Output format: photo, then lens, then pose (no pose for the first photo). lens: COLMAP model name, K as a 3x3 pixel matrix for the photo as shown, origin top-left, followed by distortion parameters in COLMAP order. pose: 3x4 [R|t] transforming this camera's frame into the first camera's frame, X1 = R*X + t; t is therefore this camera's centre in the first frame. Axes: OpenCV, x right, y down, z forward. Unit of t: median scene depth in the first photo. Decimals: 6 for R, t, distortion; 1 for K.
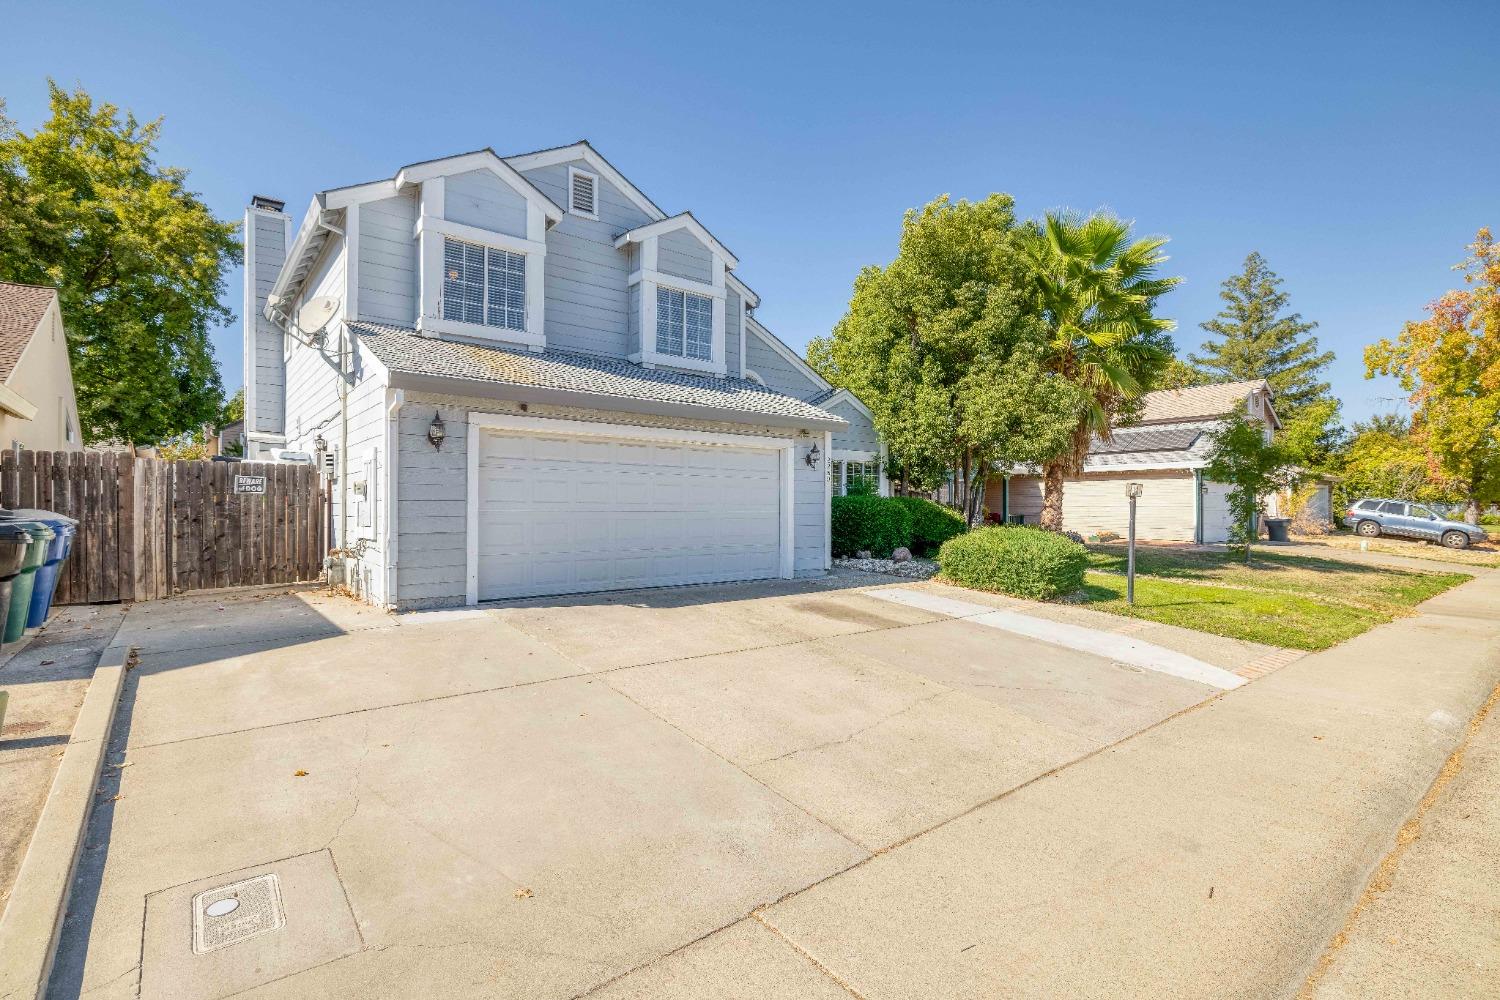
lens RADIAL K [[712.9, 0, 750.4], [0, 712.9, 508.5], [0, 0, 1]] dist [-0.000323, -0.000065]
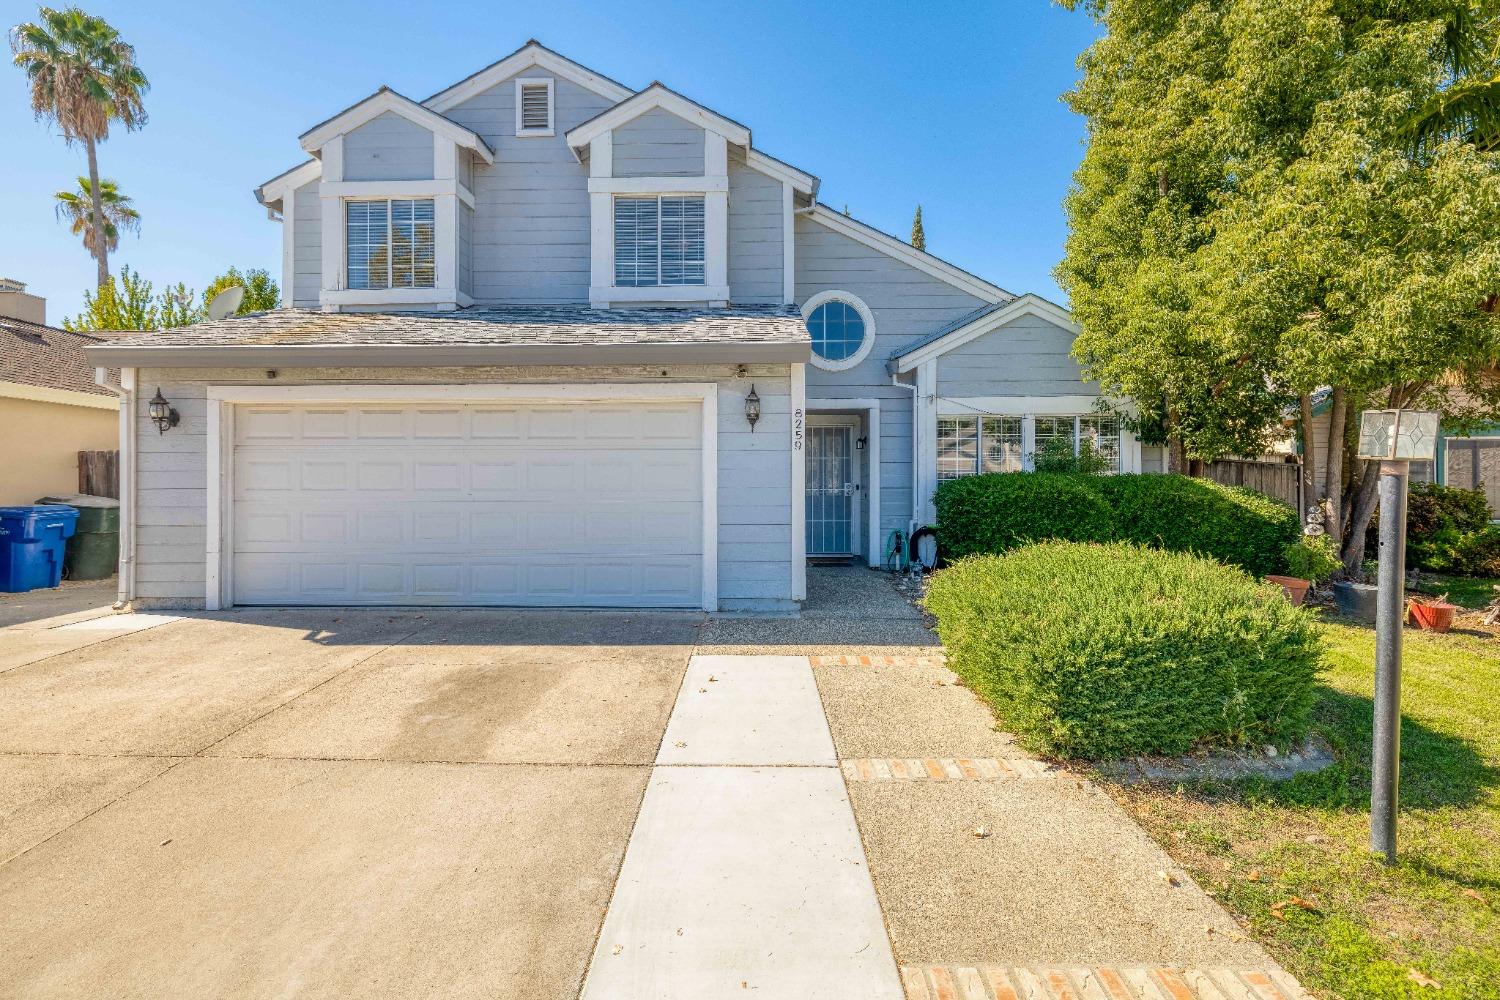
lens RADIAL K [[689.6, 0, 749.9], [0, 689.6, 490.7], [0, 0, 1]] dist [0.001406, -0.000060]
pose [[0.760333, -0.004773, -0.649516, 0.452710], [0.003242, 0.999988, -0.003553, -0.002727], [0.649525, 0.000595, 0.760340, 0.557929]]
